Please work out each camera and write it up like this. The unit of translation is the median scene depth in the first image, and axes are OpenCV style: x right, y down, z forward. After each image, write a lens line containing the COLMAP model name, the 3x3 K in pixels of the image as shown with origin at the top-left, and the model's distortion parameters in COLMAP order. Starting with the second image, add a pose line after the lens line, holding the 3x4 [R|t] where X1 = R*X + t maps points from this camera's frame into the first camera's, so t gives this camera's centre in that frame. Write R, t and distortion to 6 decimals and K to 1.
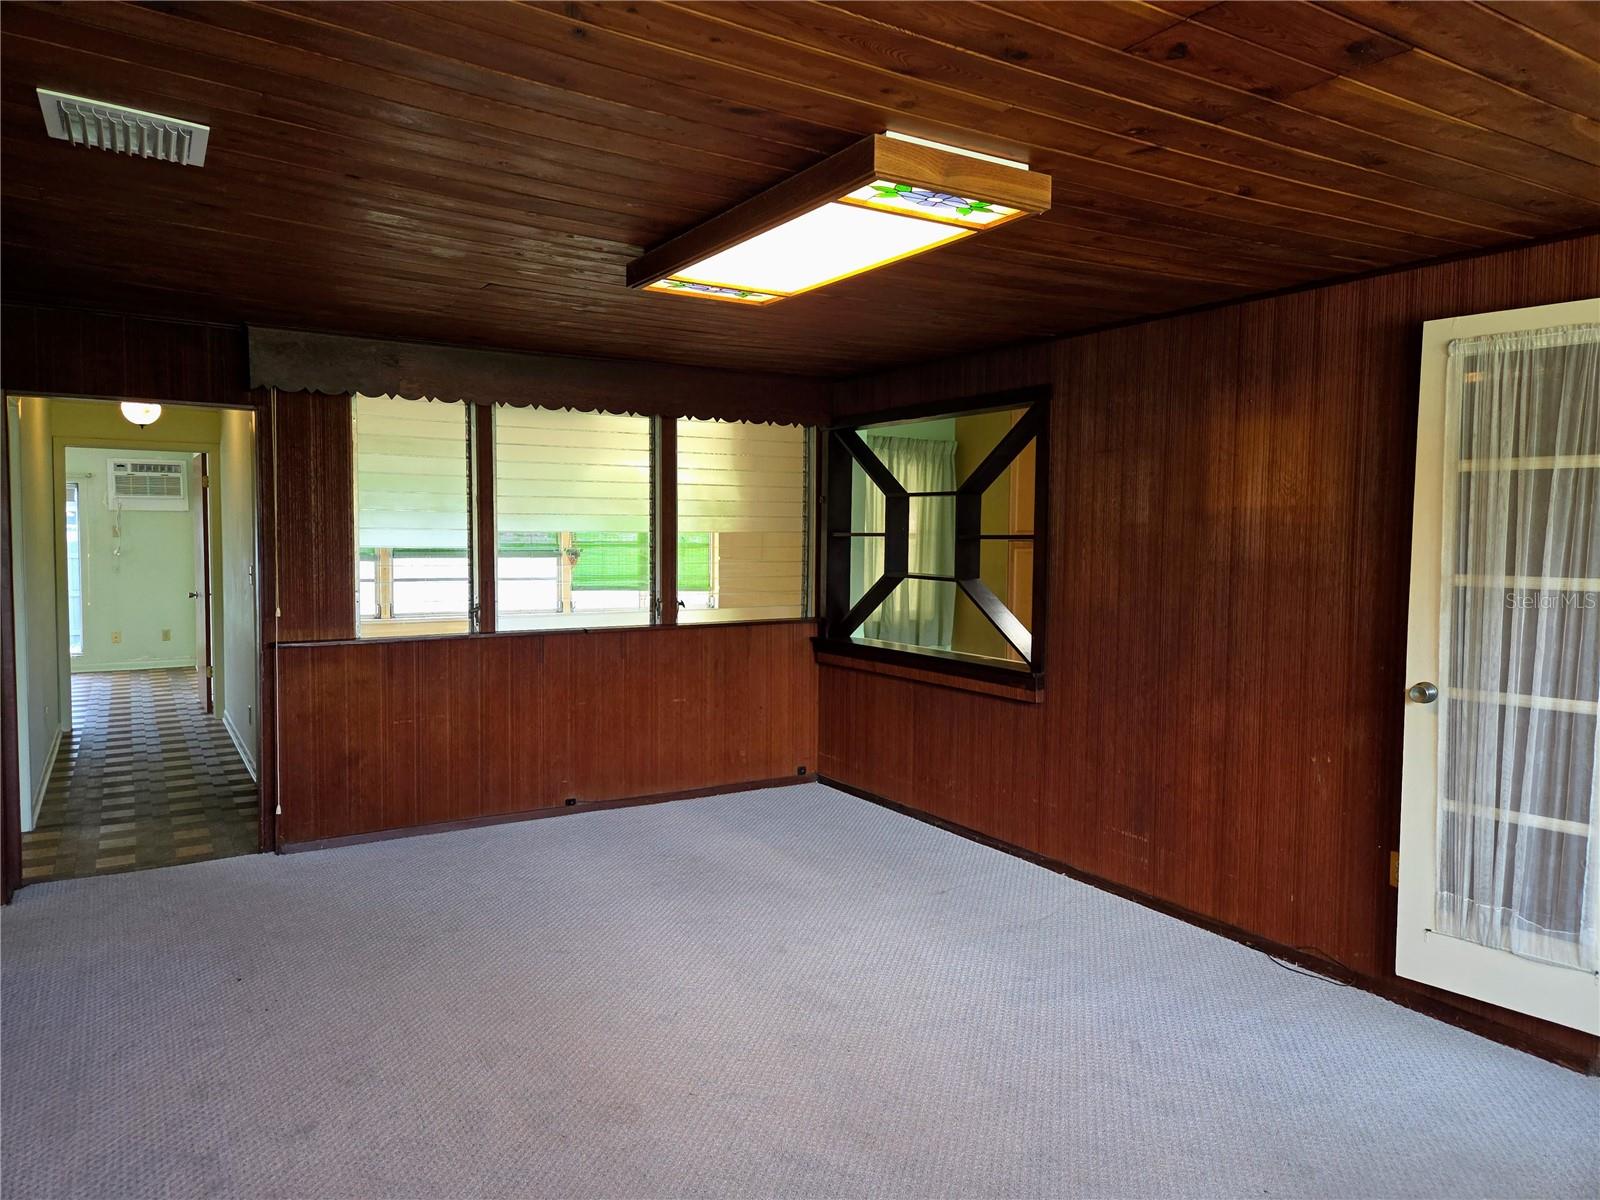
lens RADIAL K [[1077.4, 0, 836.4], [0, 1077.4, 588.3], [0, 0, 1]] dist [0.062991, -0.047053]
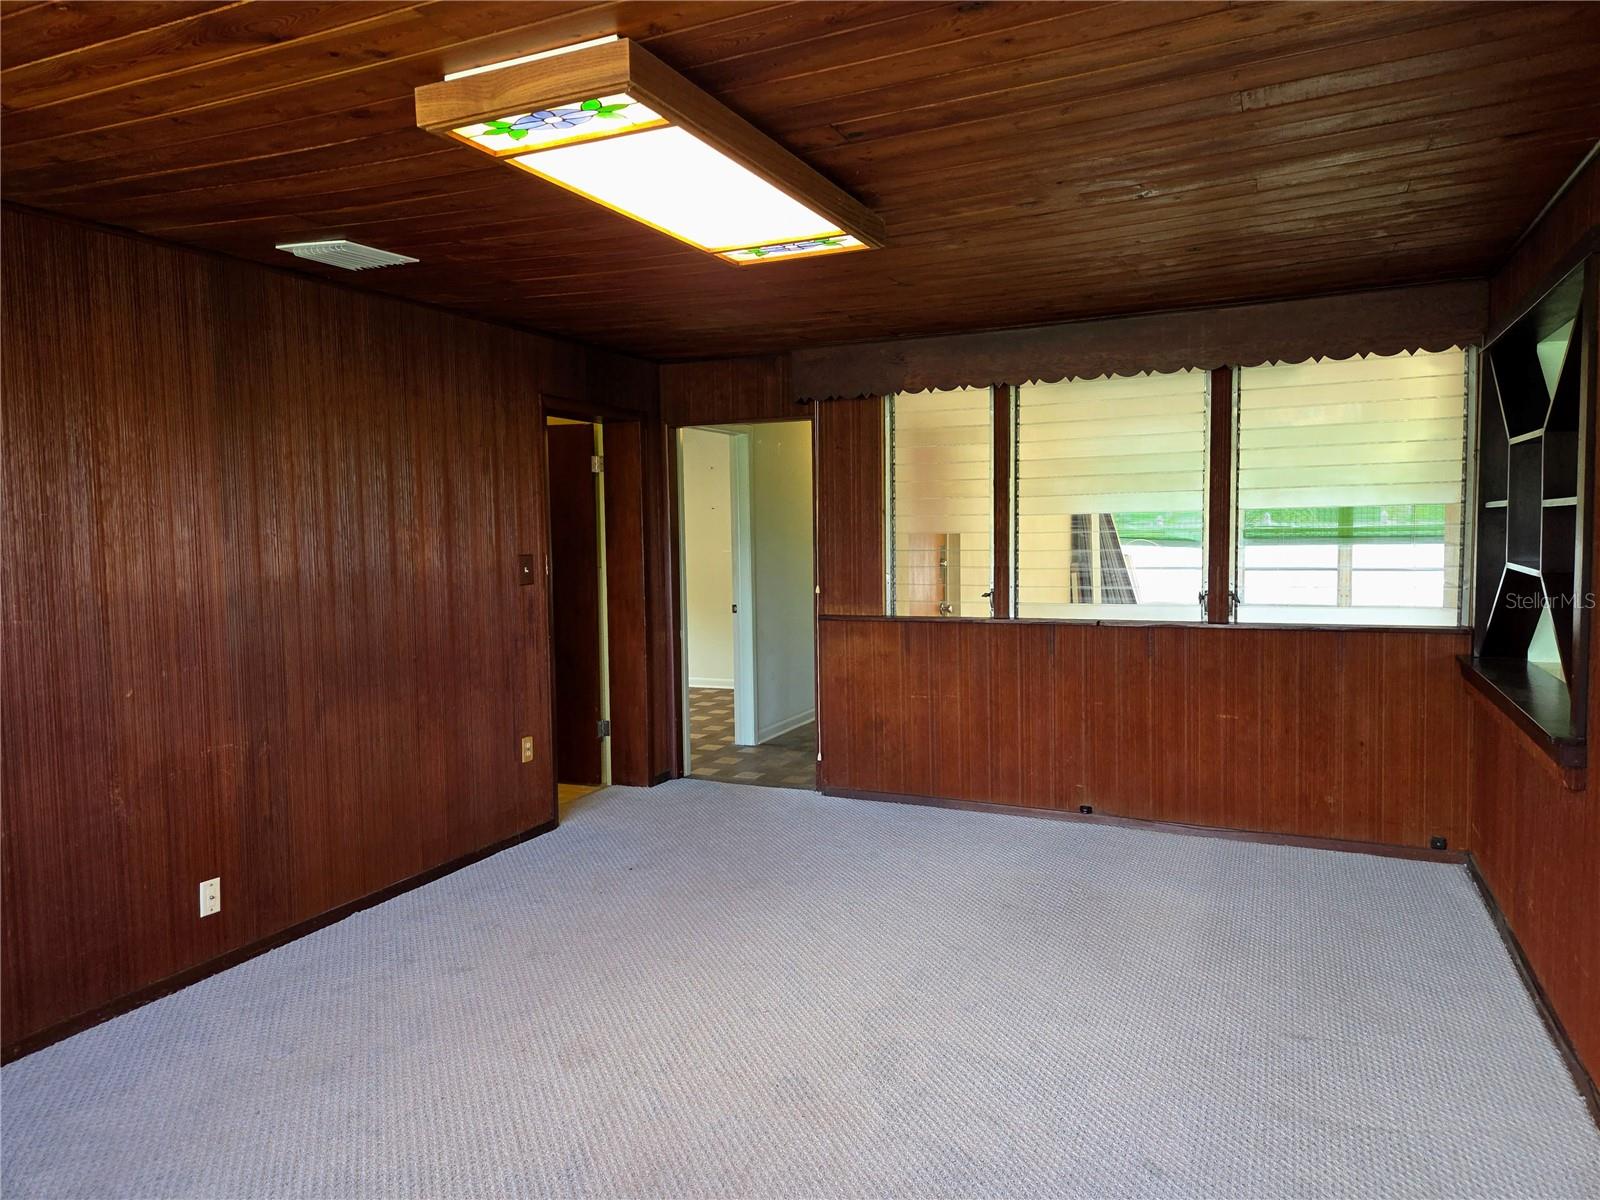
lens RADIAL K [[1077.4, 0, 758.2], [0, 1077.4, 594.1], [0, 0, 1]] dist [0.062991, -0.047053]
pose [[0.535536, 0.037303, -0.843688, 0.394959], [-0.022749, 0.999299, 0.029742, -0.005532], [0.844206, 0.003265, 0.536009, 0.290785]]
